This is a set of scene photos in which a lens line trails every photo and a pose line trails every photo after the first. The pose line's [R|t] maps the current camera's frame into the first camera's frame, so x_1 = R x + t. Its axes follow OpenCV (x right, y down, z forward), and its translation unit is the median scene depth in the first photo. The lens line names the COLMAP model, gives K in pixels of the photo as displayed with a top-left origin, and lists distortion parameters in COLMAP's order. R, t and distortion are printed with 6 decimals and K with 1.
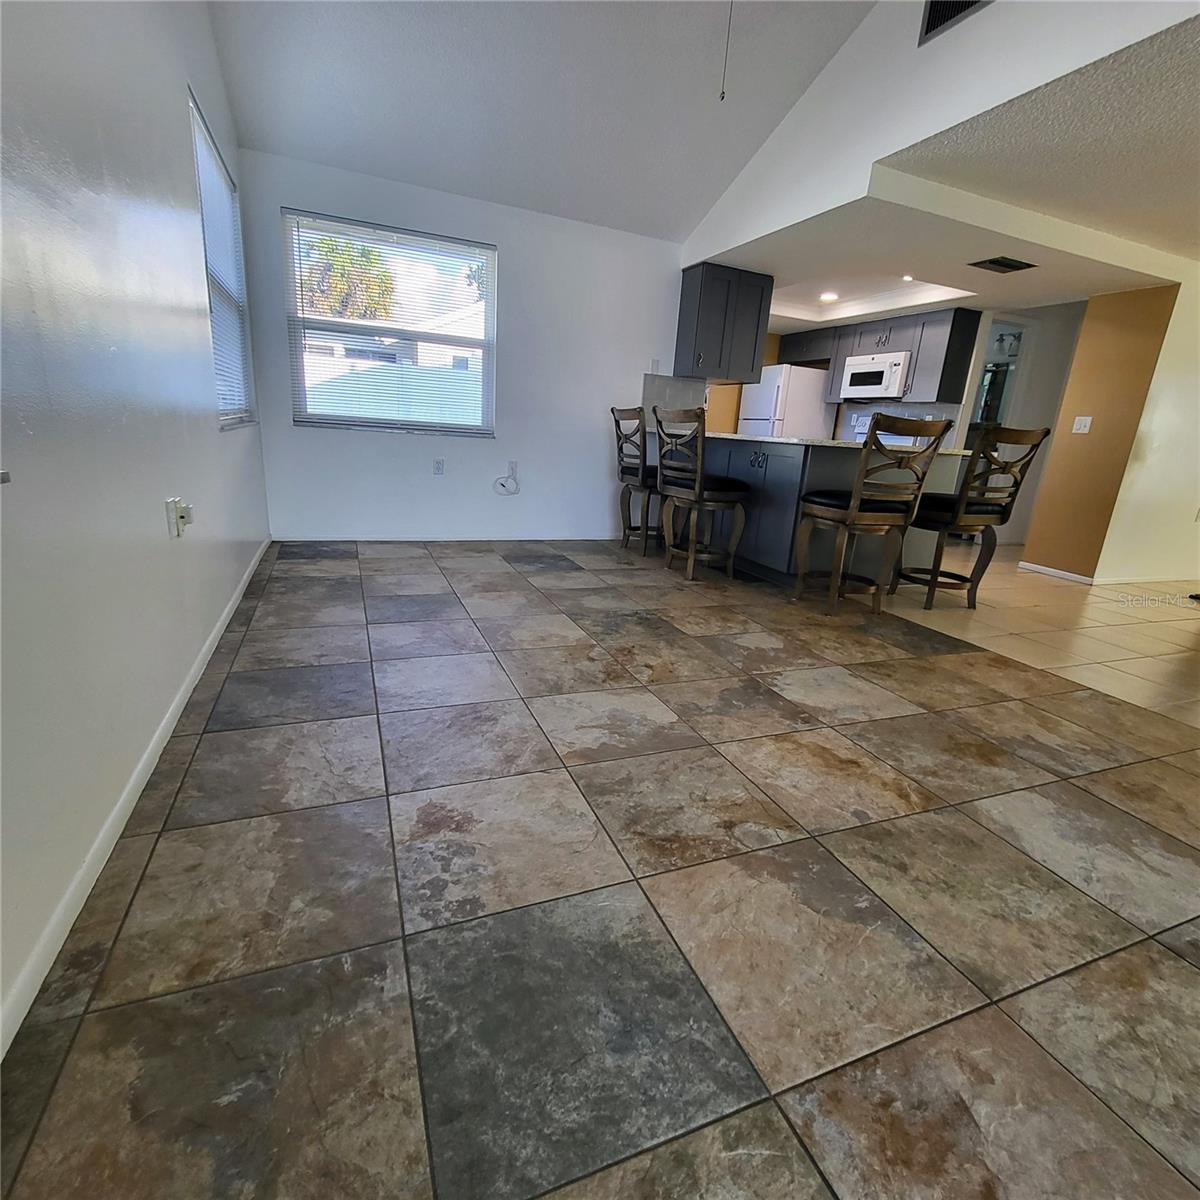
lens RADIAL K [[624.0, 0, 607.2], [0, 624.0, 603.8], [0, 0, 1]] dist [0.001438, -0.000113]
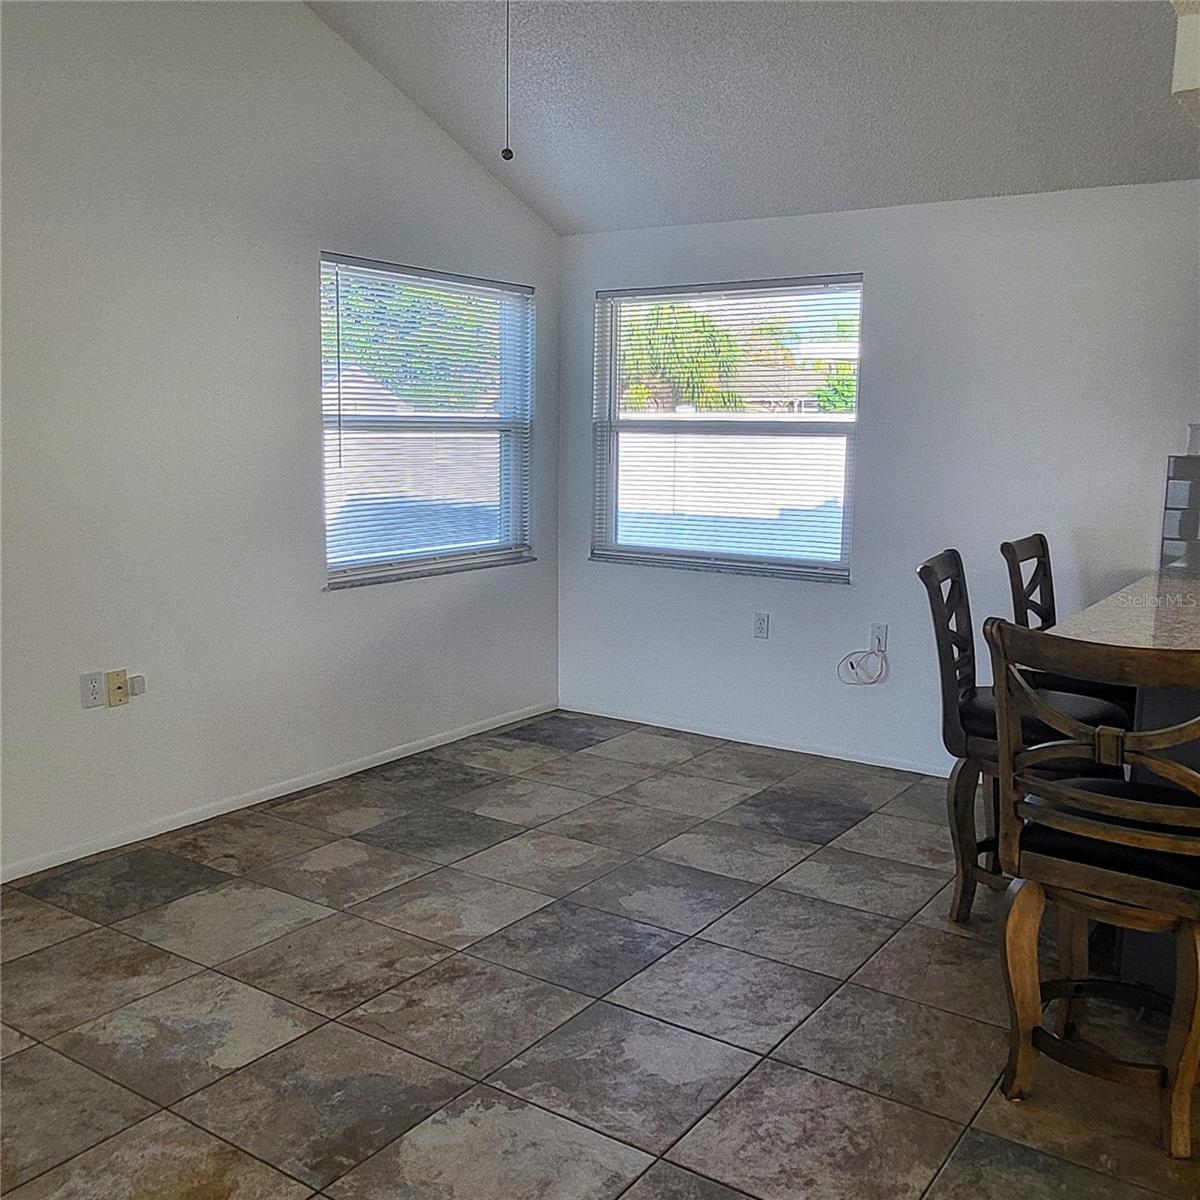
lens RADIAL K [[1175.2, 0, 600.0], [0, 1175.2, 600.0], [0, 0, 1]] dist [0.001161, 0.005328]
pose [[0.541940, 0.060458, -0.838240, 0.981732], [-0.203041, 0.977282, -0.060784, -0.226744], [0.815522, 0.203138, 0.541903, 0.378456]]
